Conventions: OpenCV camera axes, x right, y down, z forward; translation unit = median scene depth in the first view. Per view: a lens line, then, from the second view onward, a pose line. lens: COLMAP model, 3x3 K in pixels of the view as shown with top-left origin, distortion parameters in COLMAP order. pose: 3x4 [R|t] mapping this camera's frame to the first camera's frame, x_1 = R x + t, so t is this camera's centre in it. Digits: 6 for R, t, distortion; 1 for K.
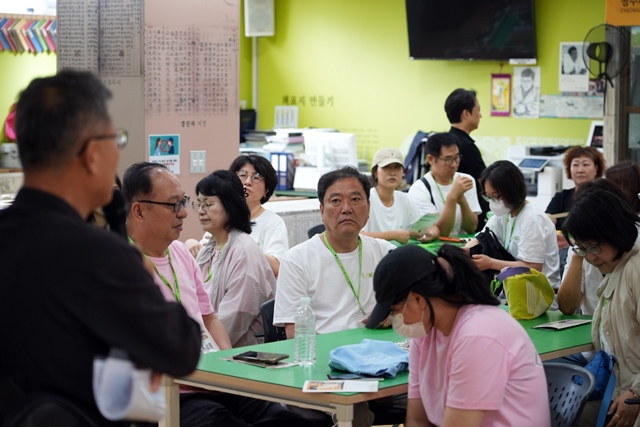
lens RADIAL K [[1649.8, 0, 320.0], [0, 1649.8, 213.5], [0, 0, 1]] dist [-0.045249, -0.438123]
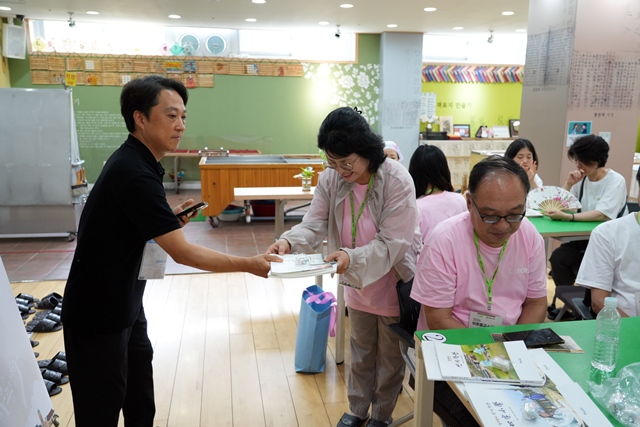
lens RADIAL K [[523.0, 0, 320.0], [0, 523.0, 213.5], [0, 0, 1]] dist [0.006142, 0.001004]
pose [[0.780541, 0.128781, -0.611696, 0.020341], [-0.052722, 0.988625, 0.140861, -0.011186], [0.622878, -0.077698, 0.778451, 0.278512]]
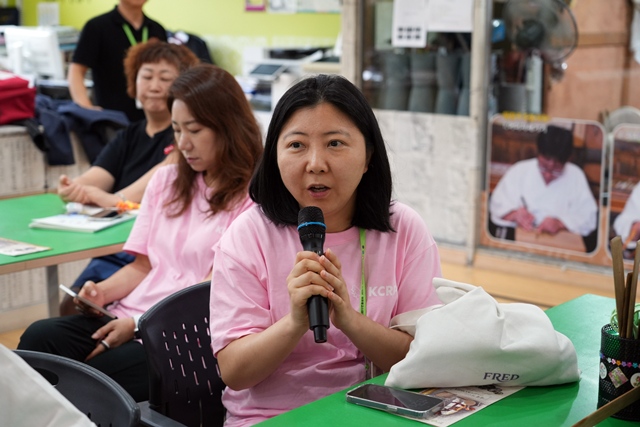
lens RADIAL K [[1079.3, 0, 320.0], [0, 1079.3, 213.5], [0, 0, 1]] dist [0.029311, 0.066603]
pose [[0.999928, 0.000799, -0.011960, 0.160986], [0.000490, 0.994217, 0.107392, -0.017736], [0.011976, -0.107390, 0.994145, 0.486695]]
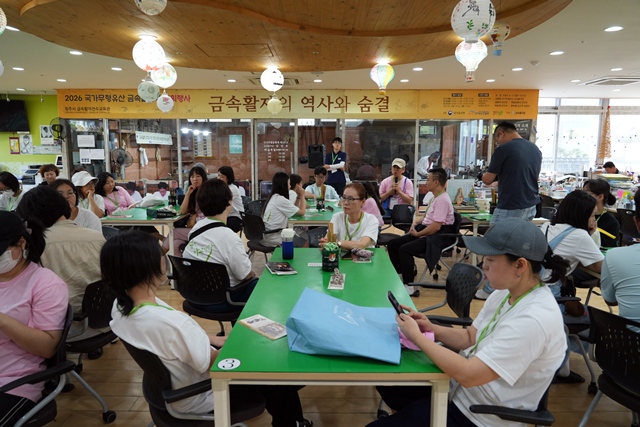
lens RADIAL K [[436.7, 0, 320.0], [0, 436.7, 213.5], [0, 0, 1]] dist [-0.009107, 0.003976]
pose [[0.762177, -0.098522, 0.639828, 0.030453], [0.051957, 0.994473, 0.091238, -0.004406], [-0.645280, -0.036296, 0.763083, 0.187865]]
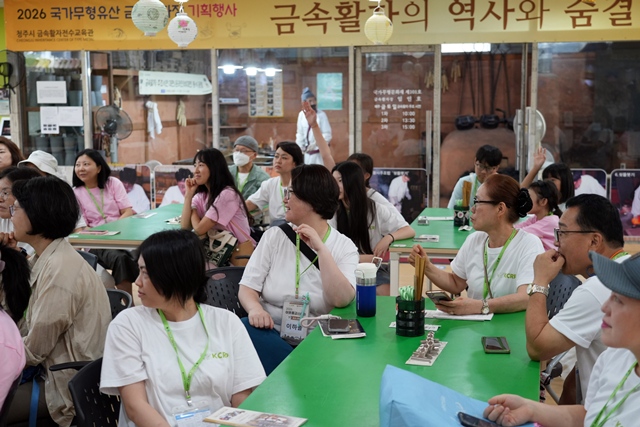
lens RADIAL K [[934.4, 0, 328.1], [0, 934.4, 215.4], [0, 0, 1]] dist [0.053656, -0.023430]
pose [[0.879607, -0.073852, 0.469933, 0.022152], [0.049563, 0.996727, 0.063867, -0.008615], [-0.473112, -0.032887, 0.880388, 0.129471]]
